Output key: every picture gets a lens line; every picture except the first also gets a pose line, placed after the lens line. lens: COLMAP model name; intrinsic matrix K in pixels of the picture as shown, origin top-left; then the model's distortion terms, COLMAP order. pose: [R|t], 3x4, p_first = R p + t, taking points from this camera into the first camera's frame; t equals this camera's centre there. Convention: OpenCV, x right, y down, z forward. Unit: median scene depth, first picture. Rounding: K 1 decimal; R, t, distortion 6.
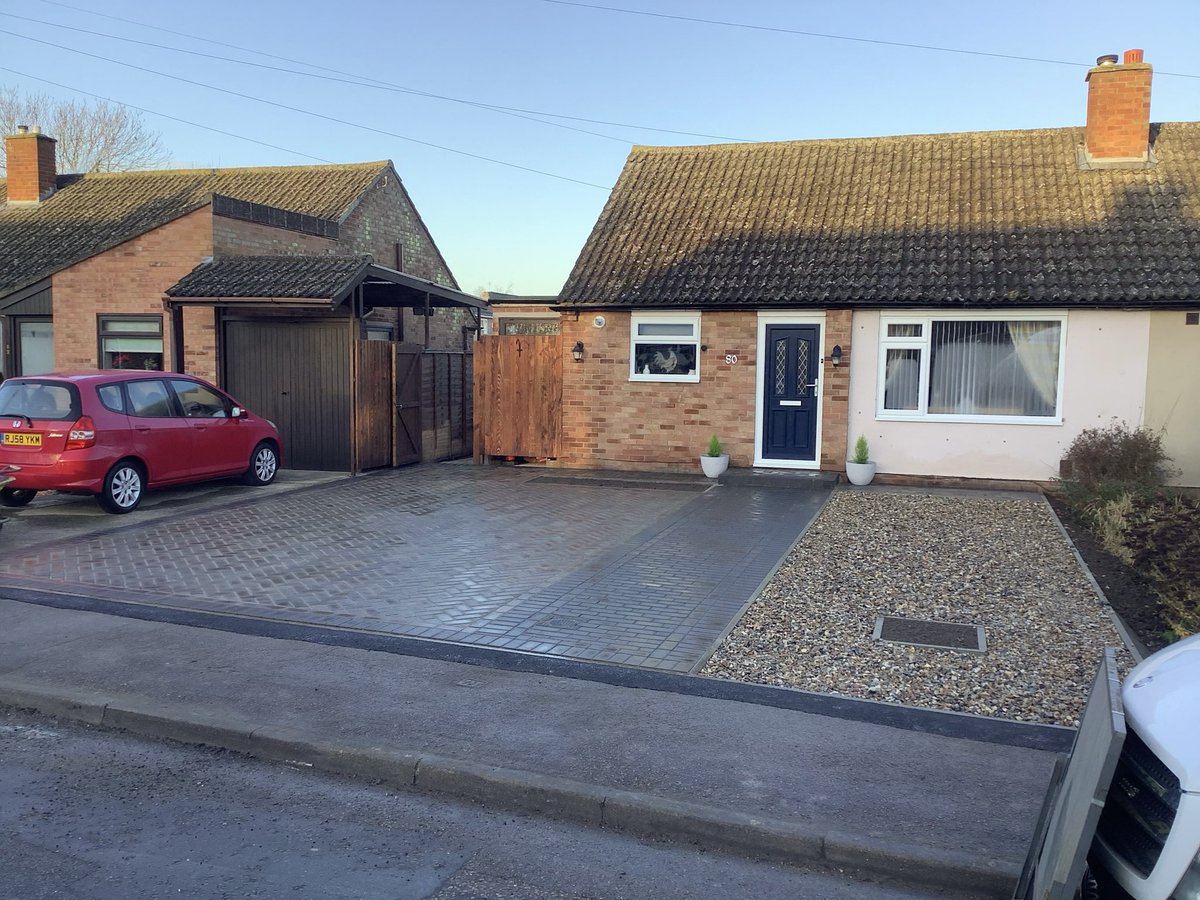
lens RADIAL K [[1060.6, 0, 600.3], [0, 1060.6, 471.8], [0, 0, 1]] dist [0.112019, -0.170799]
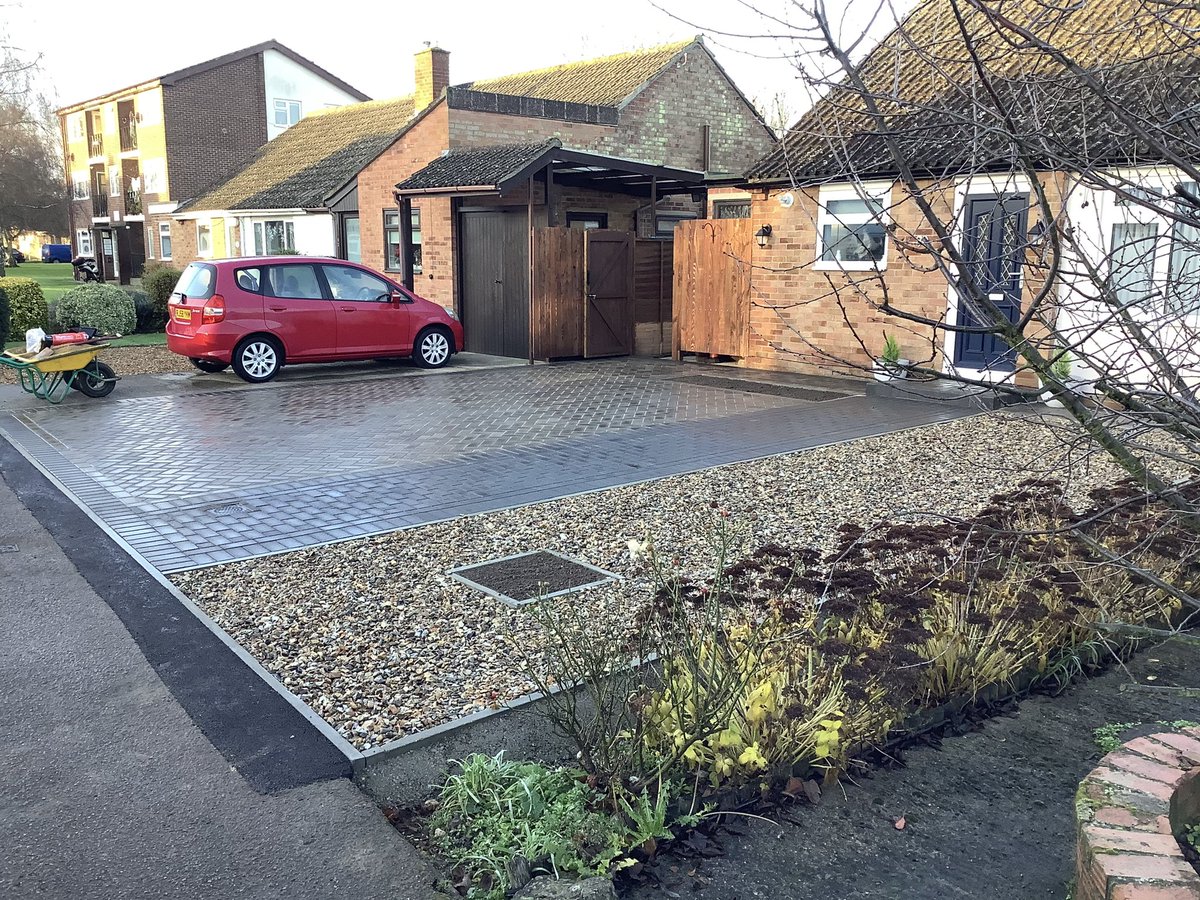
lens RADIAL K [[1060.6, 0, 600.3], [0, 1060.6, 471.8], [0, 0, 1]] dist [0.112019, -0.170799]
pose [[0.846928, 0.101606, -0.521909, 0.354051], [-0.053691, 0.992897, 0.106172, -0.005861], [0.528989, -0.061898, 0.846368, 0.171458]]
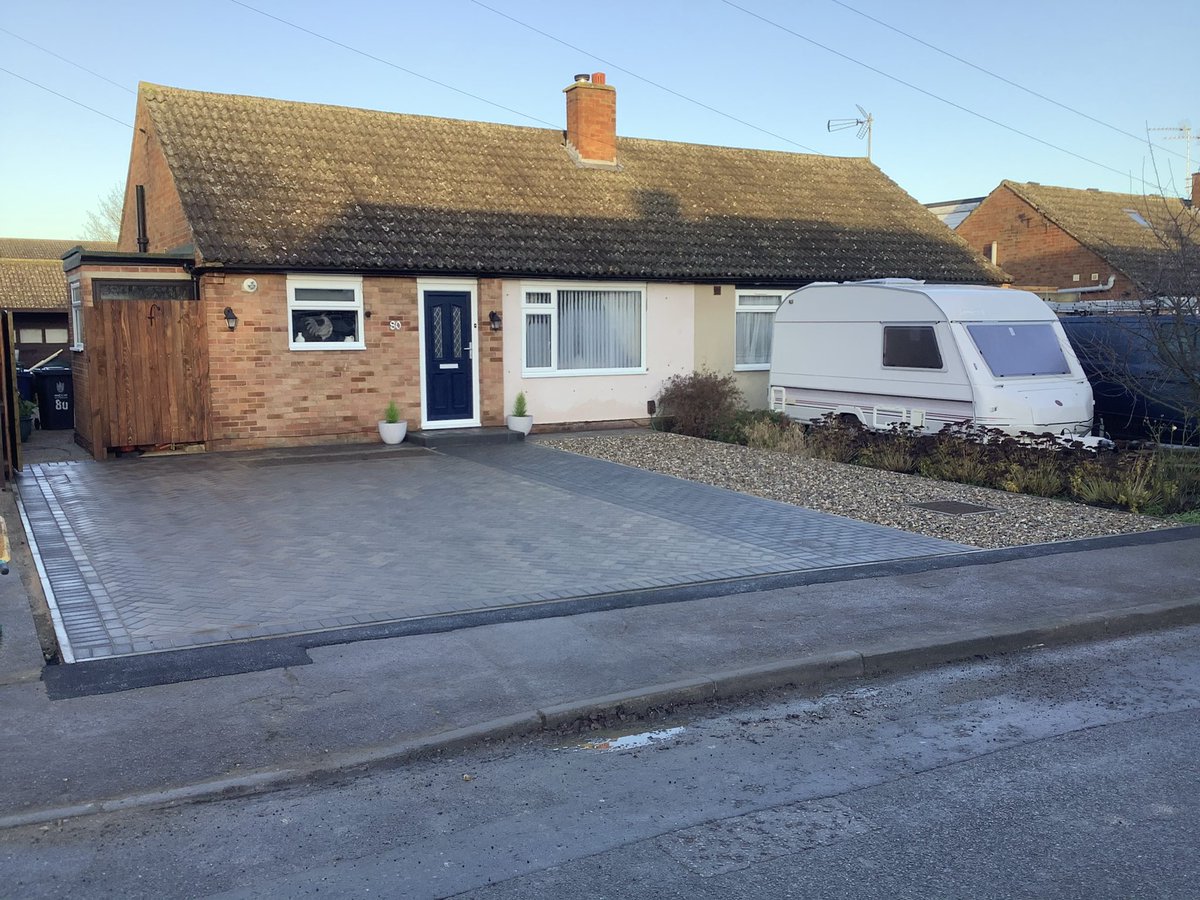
lens RADIAL K [[1060.6, 0, 600.3], [0, 1060.6, 471.8], [0, 0, 1]] dist [0.112019, -0.170799]
pose [[0.668894, -0.118787, 0.733805, -0.498290], [0.096521, 0.992672, 0.072708, -0.022258], [-0.737064, 0.022194, 0.675458, 0.174073]]
